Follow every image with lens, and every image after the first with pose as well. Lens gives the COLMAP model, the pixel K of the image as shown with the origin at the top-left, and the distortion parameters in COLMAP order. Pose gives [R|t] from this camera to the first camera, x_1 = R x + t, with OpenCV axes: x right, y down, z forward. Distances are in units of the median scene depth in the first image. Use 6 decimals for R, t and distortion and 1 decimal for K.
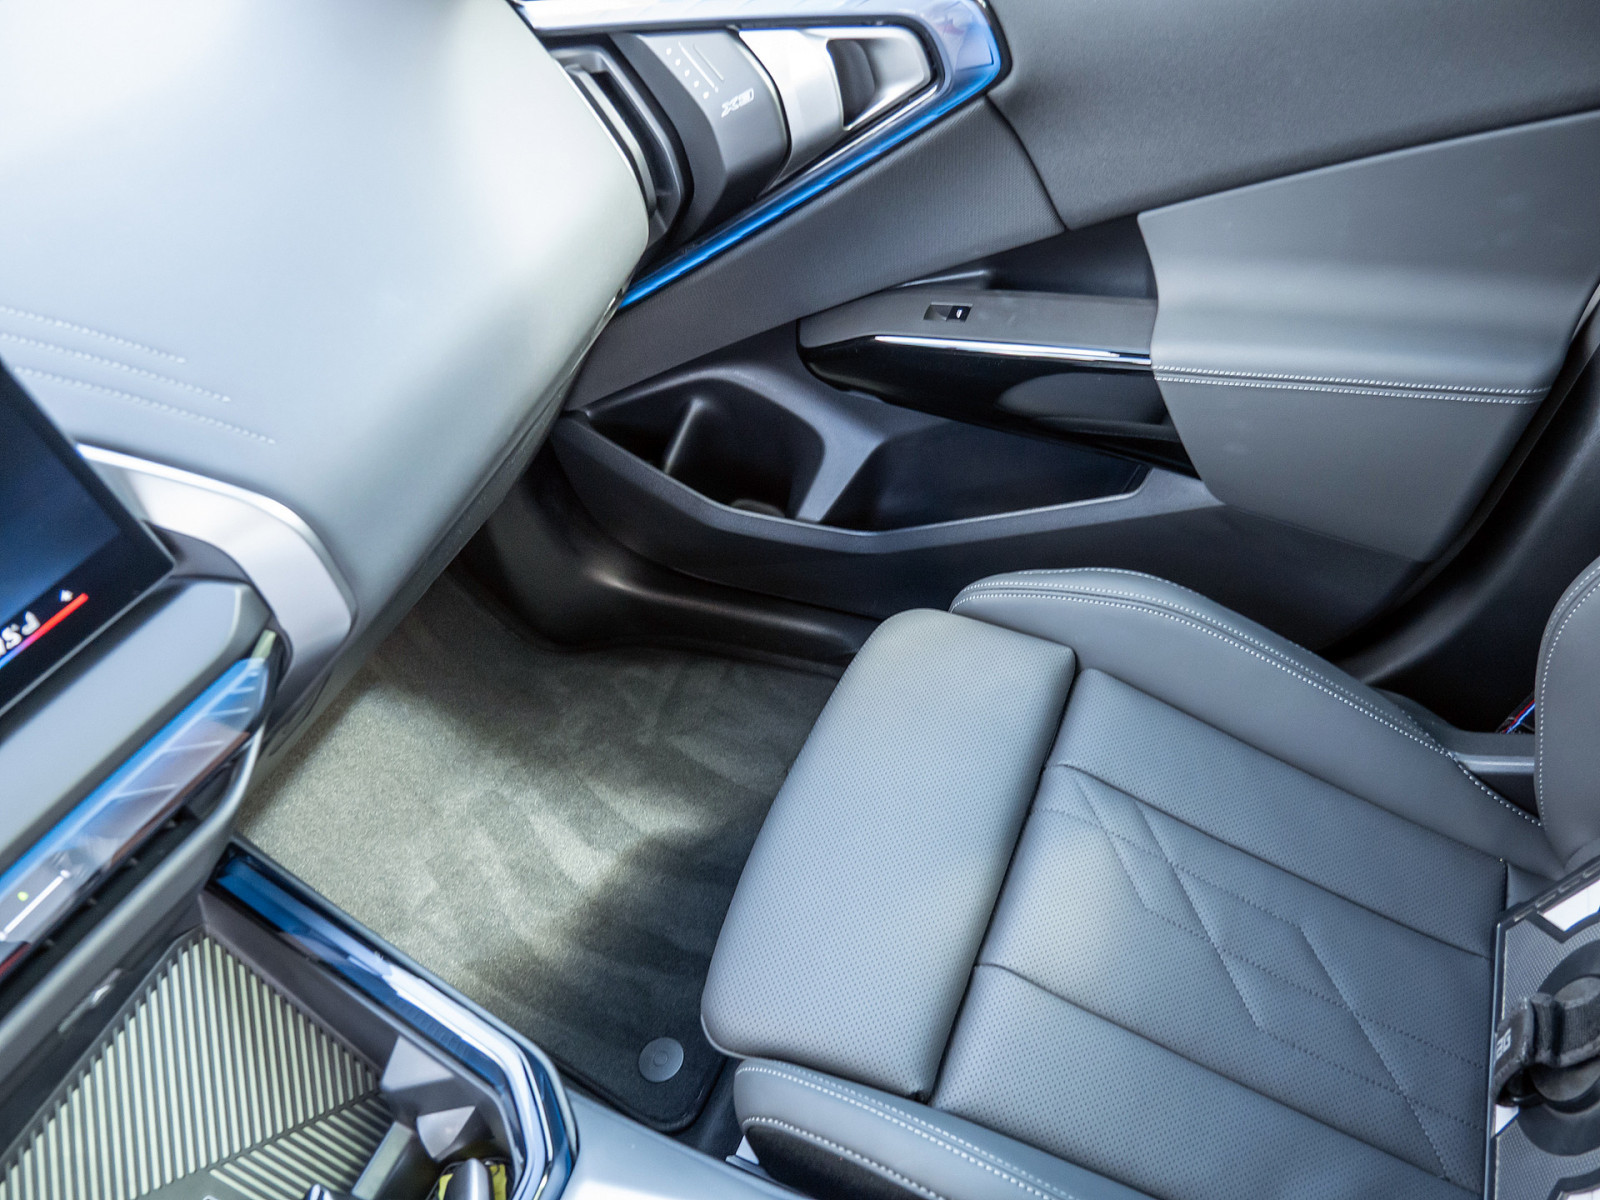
lens RADIAL K [[1171.5, 0, 759.1], [0, 1171.5, 606.6], [0, 0, 1]] dist [-0.004421, 0.000715]
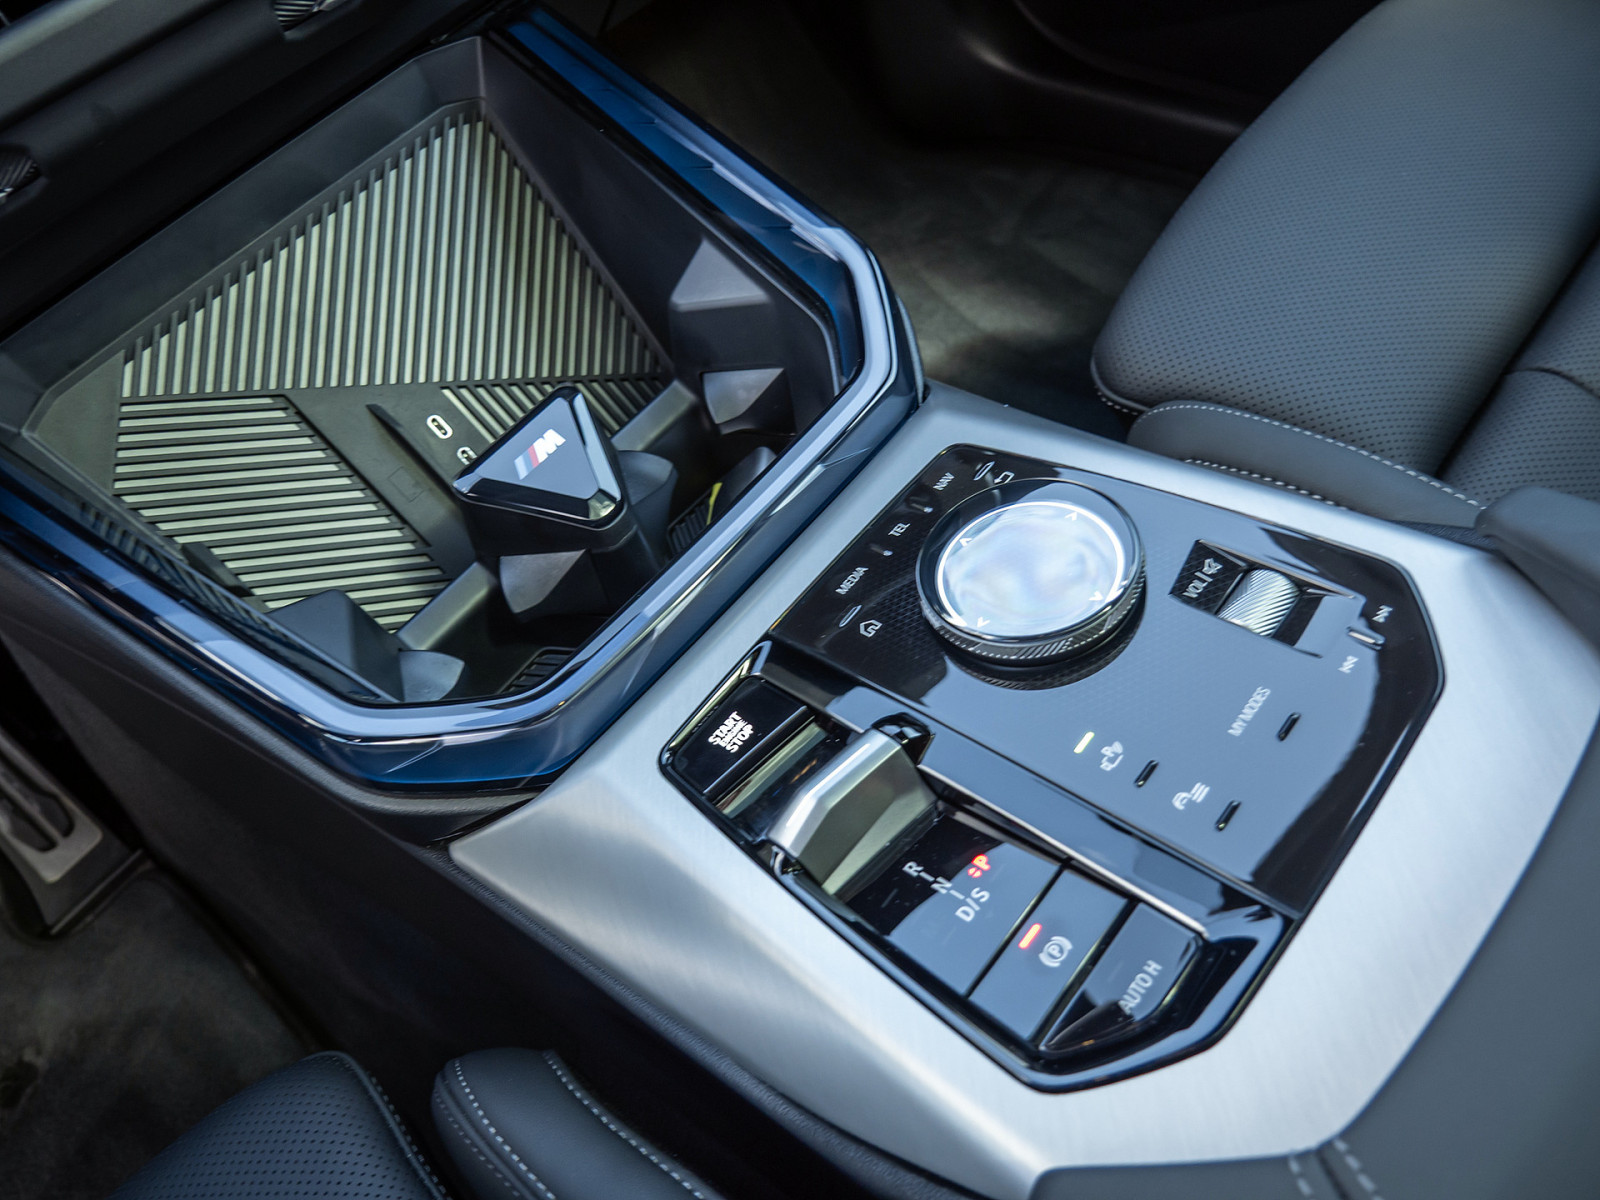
lens RADIAL K [[1142.3, 0, 800.0], [0, 1142.3, 600.0], [0, 0, 1]] dist [-0.054837, 0.003377]
pose [[0.962198, 0.219210, -0.161625, -0.081722], [-0.186958, 0.963160, 0.193313, 0.398179], [0.198047, -0.155788, 0.967733, 0.274334]]
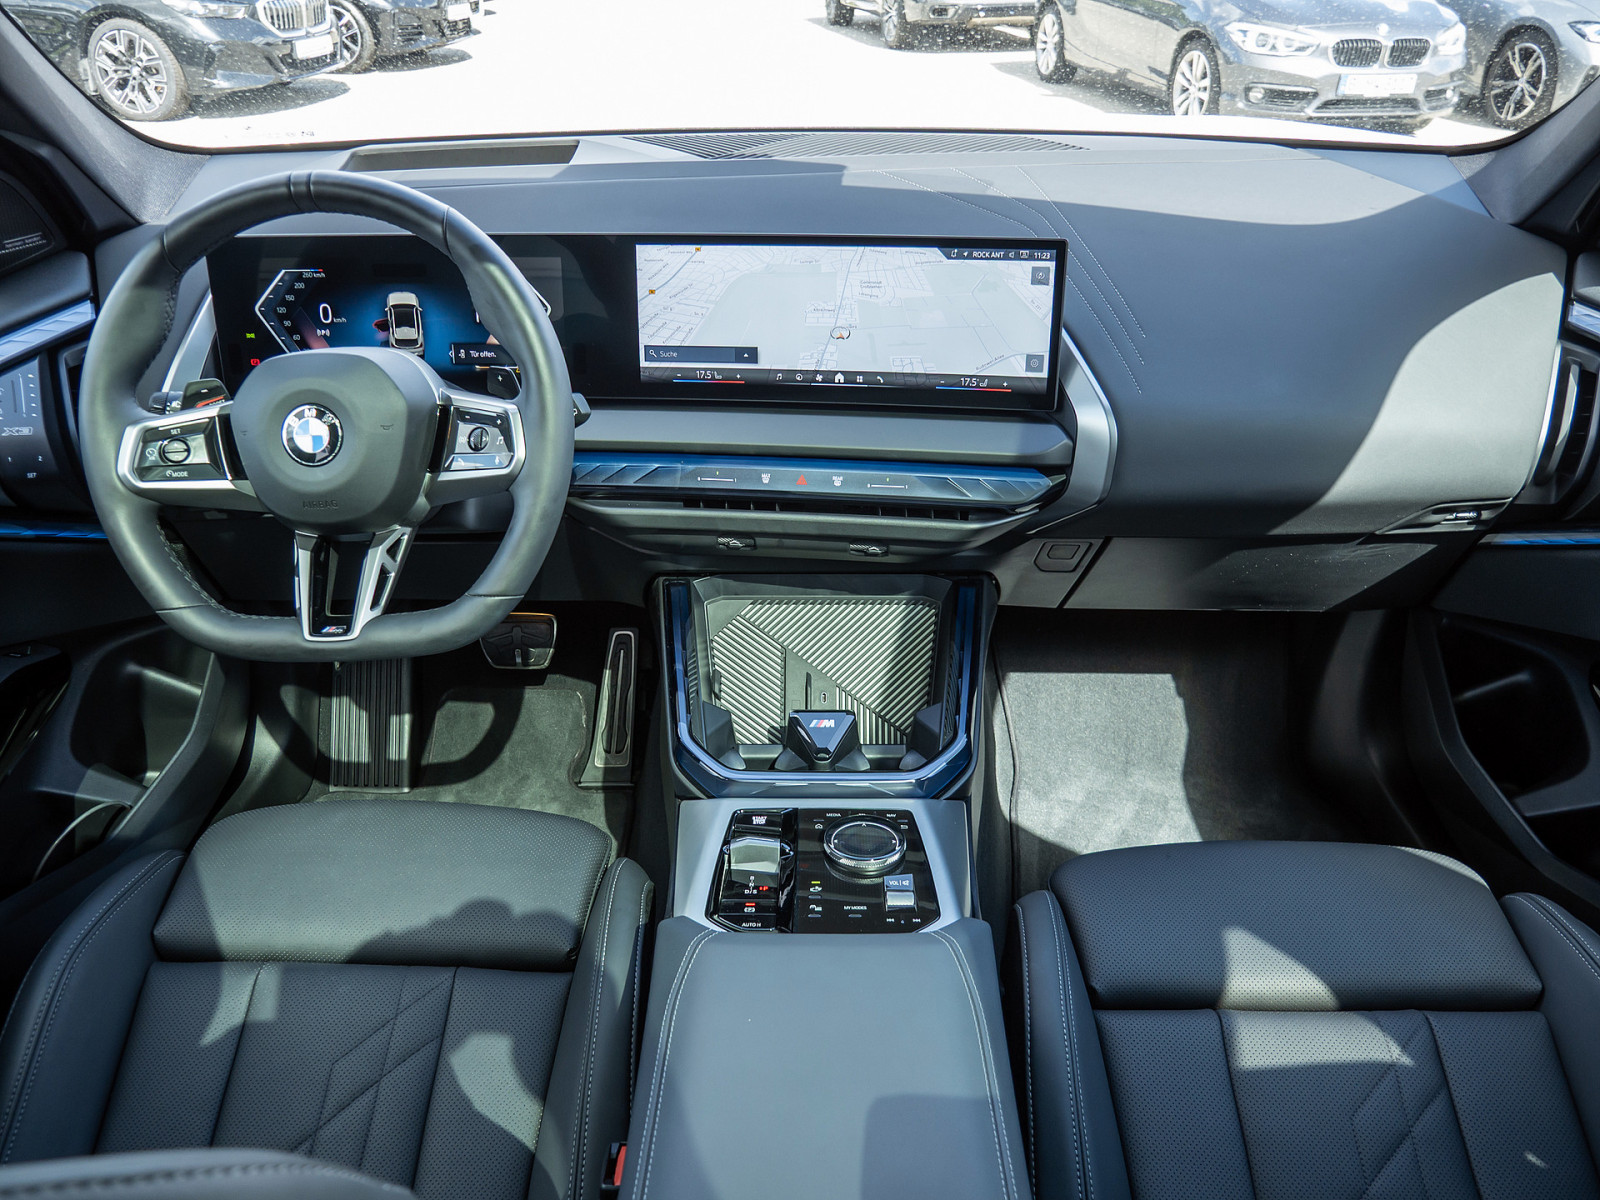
lens RADIAL K [[1142.3, 0, 800.0], [0, 1142.3, 600.0], [0, 0, 1]] dist [-0.054837, 0.003377]
pose [[0.389955, 0.598007, -0.700231, 0.613861], [-0.694472, 0.690344, 0.202816, 0.069472], [0.604685, 0.407201, 0.684502, -0.272125]]
